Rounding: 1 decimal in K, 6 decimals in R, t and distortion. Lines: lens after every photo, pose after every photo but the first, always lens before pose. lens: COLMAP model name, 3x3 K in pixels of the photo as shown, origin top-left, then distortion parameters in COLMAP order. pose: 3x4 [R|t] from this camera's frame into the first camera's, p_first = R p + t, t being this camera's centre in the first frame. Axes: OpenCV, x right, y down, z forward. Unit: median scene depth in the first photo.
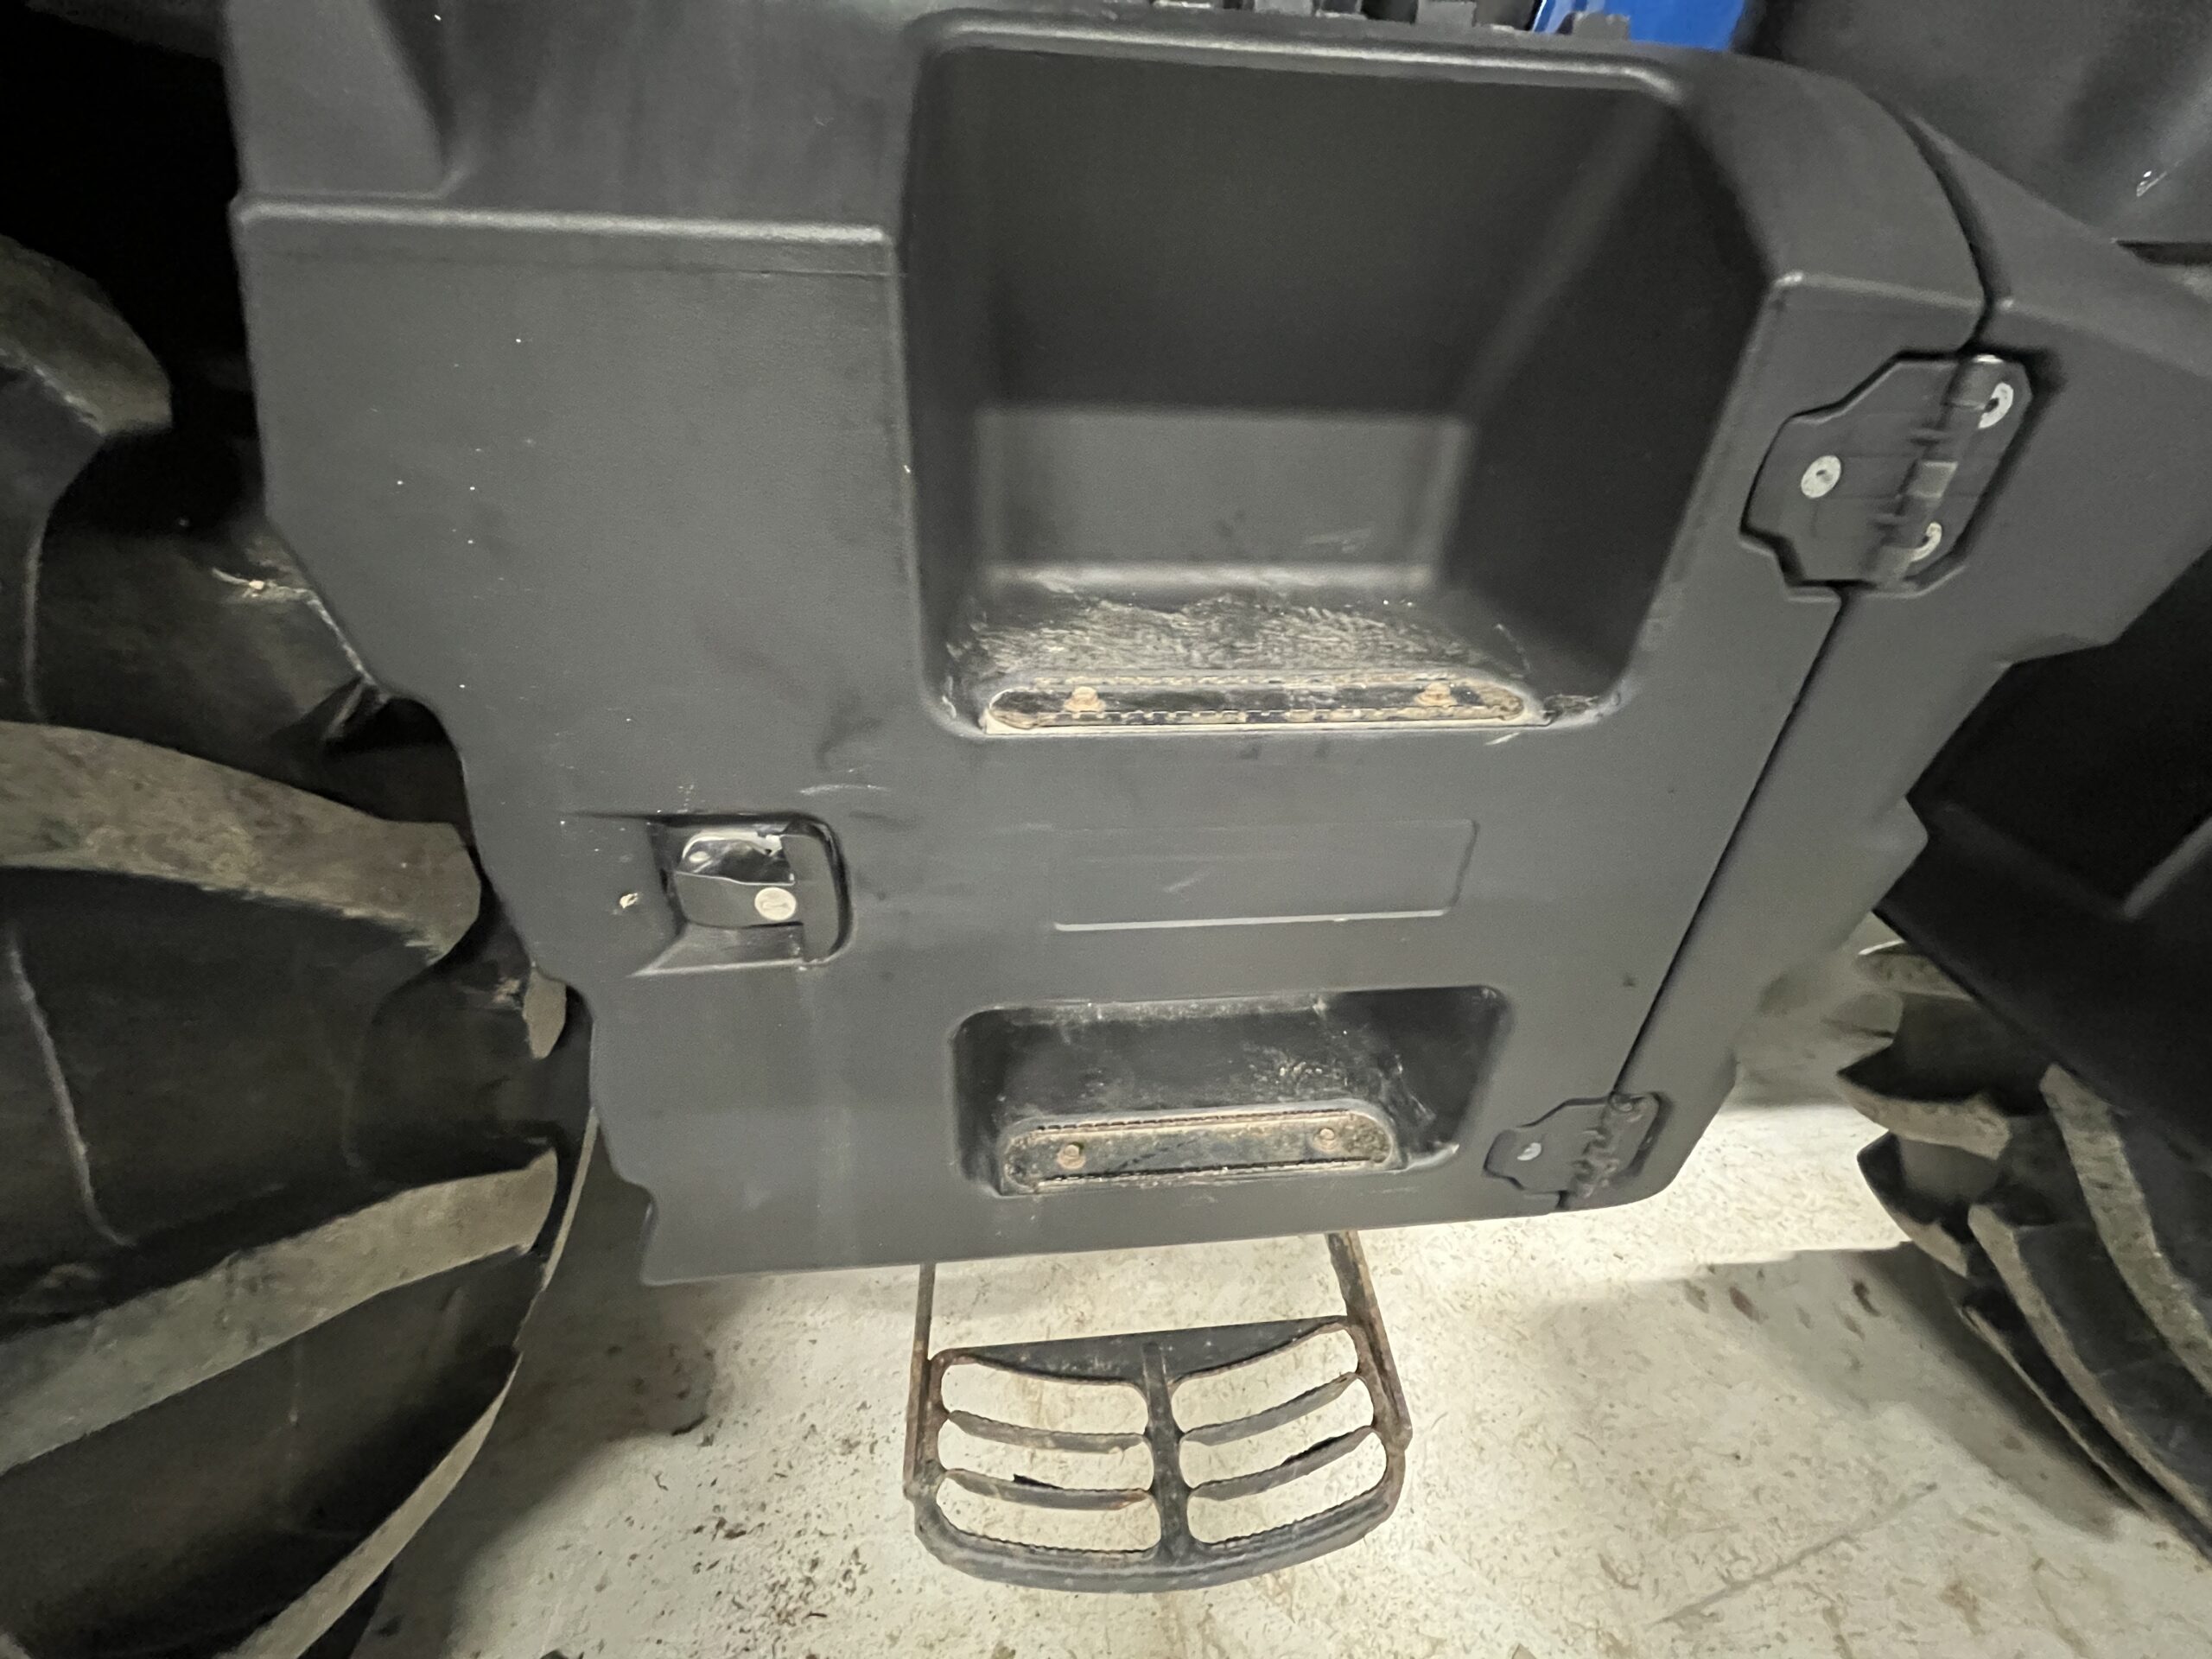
lens RADIAL K [[881.2, 0, 1100.2], [0, 881.2, 828.3], [0, 0, 1]] dist [-0.000306, -0.000063]
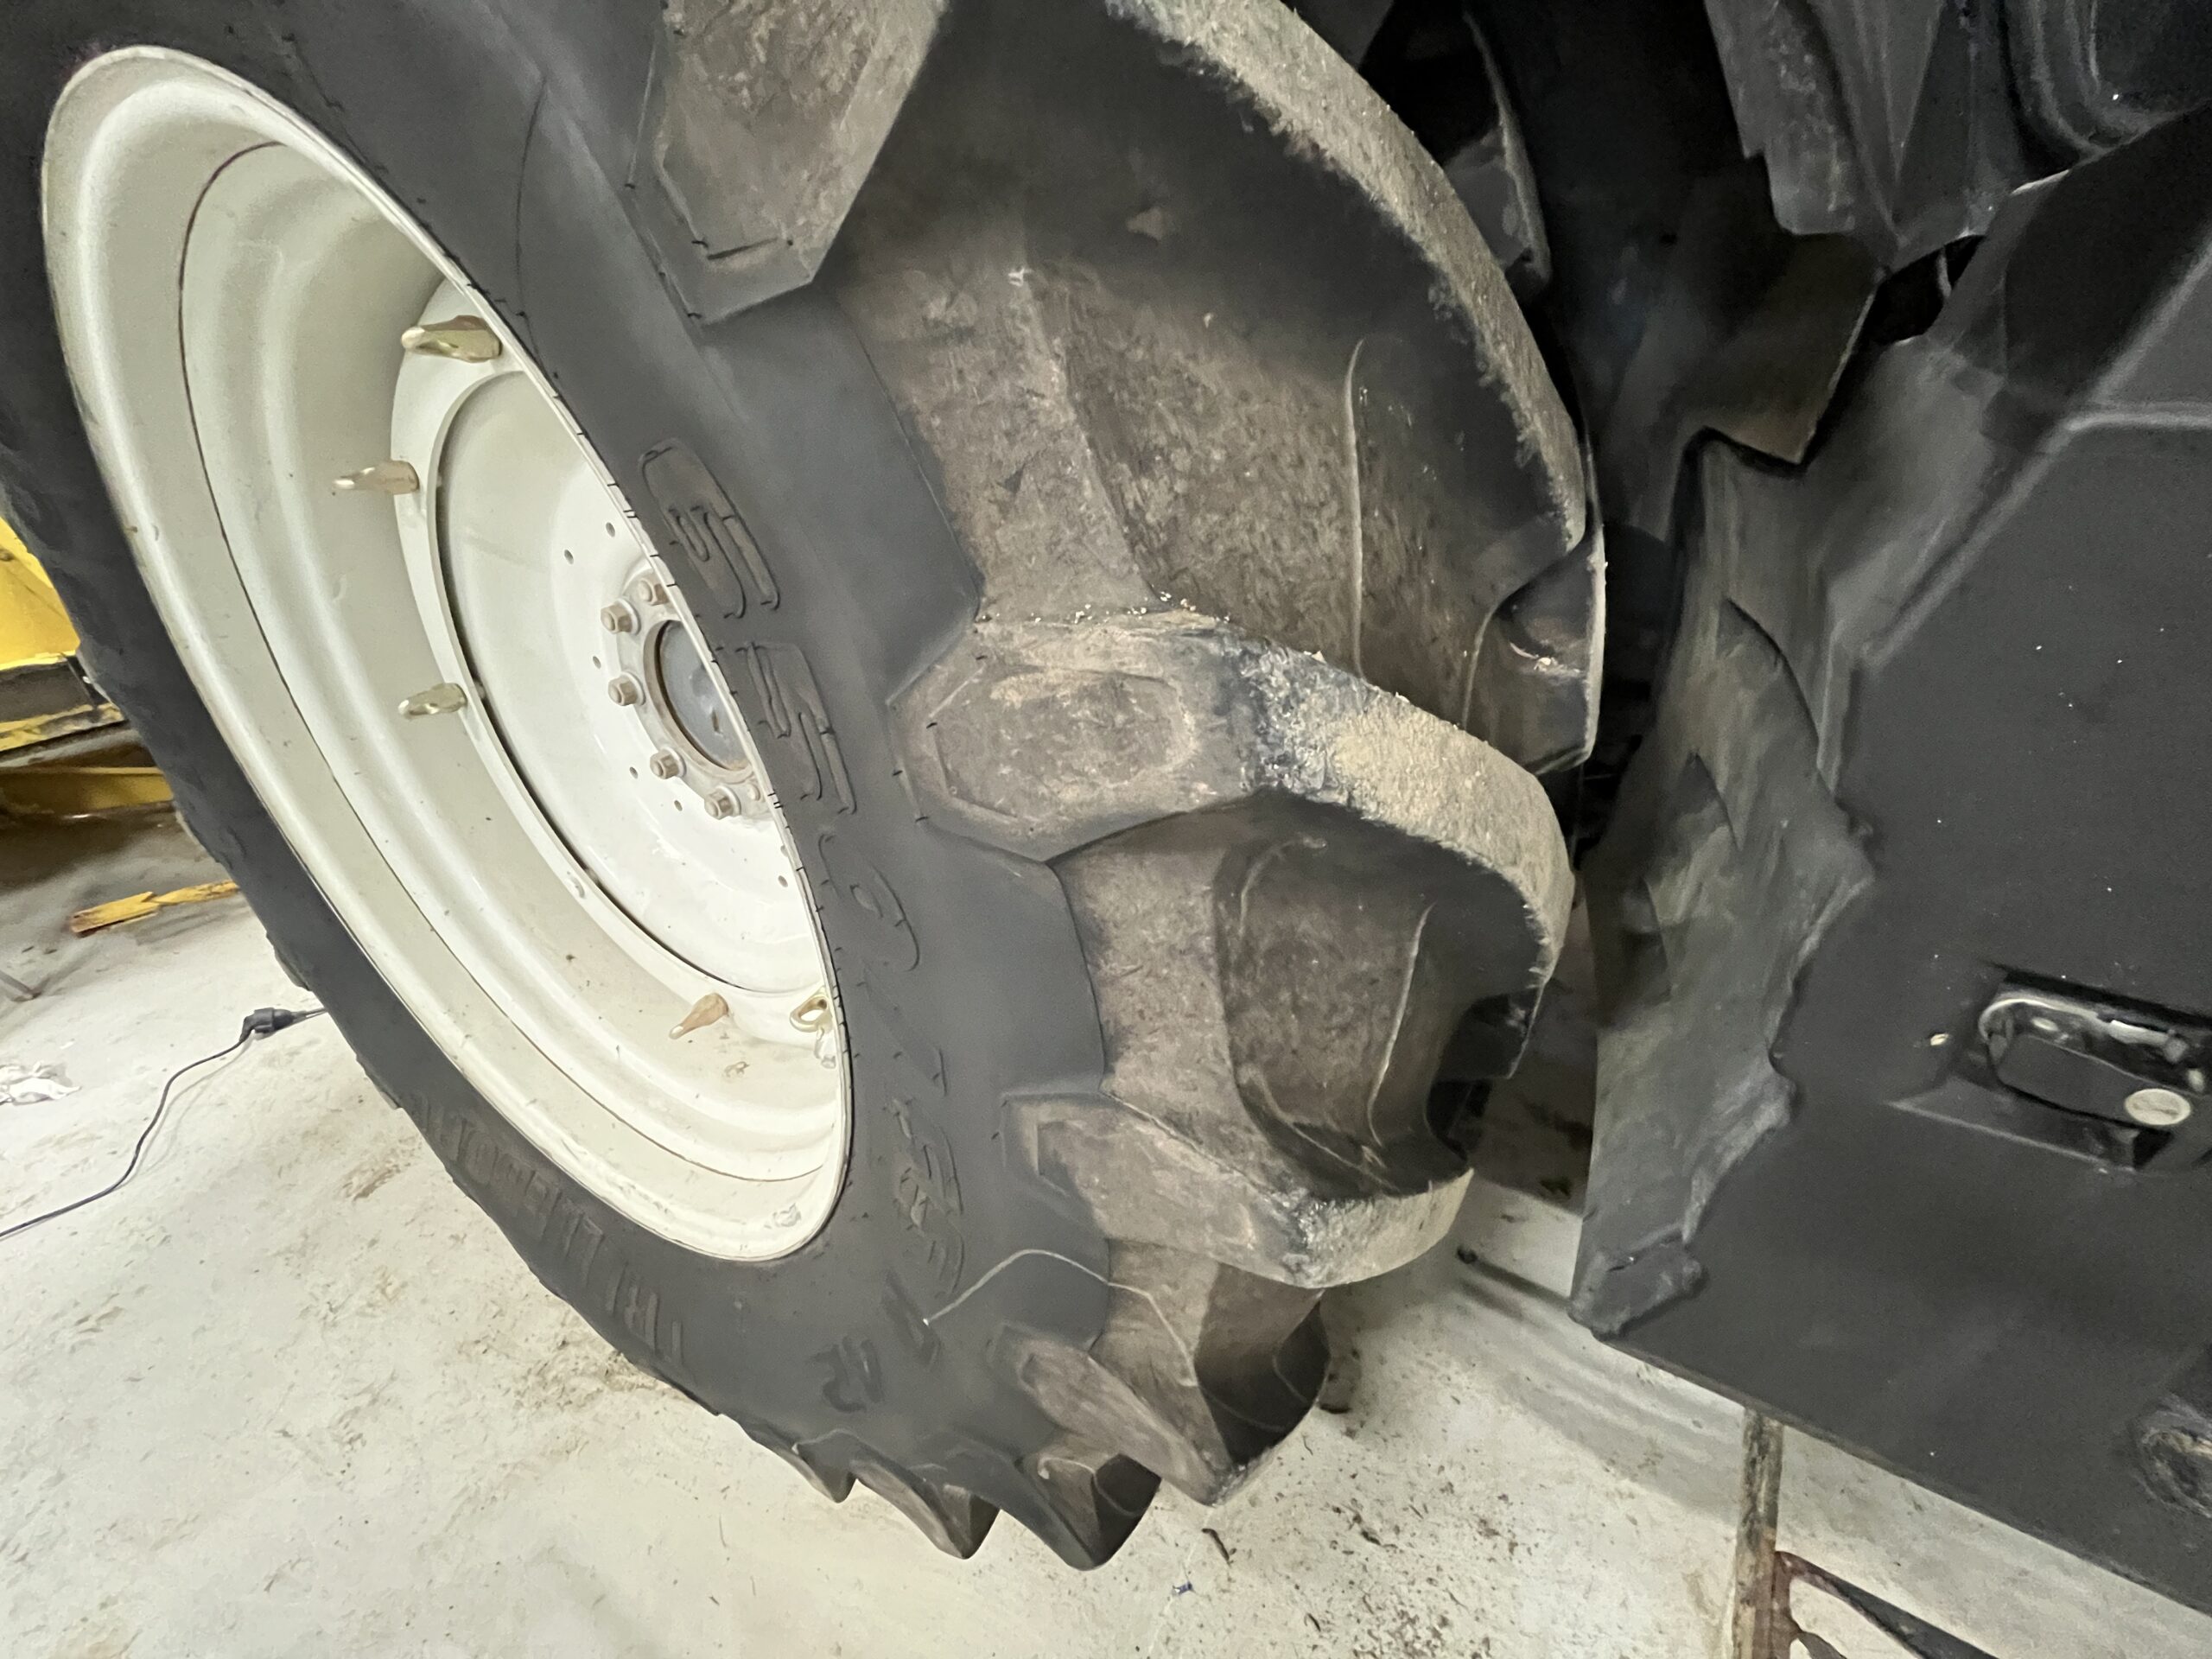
lens RADIAL K [[881.2, 0, 1105.1], [0, 881.2, 831.3], [0, 0, 1]] dist [-0.000306, -0.000063]
pose [[0.799888, 0.258498, -0.541624, -0.328385], [-0.276523, 0.959723, 0.049665, 0.027213], [0.532648, 0.110045, 0.839152, -0.150786]]
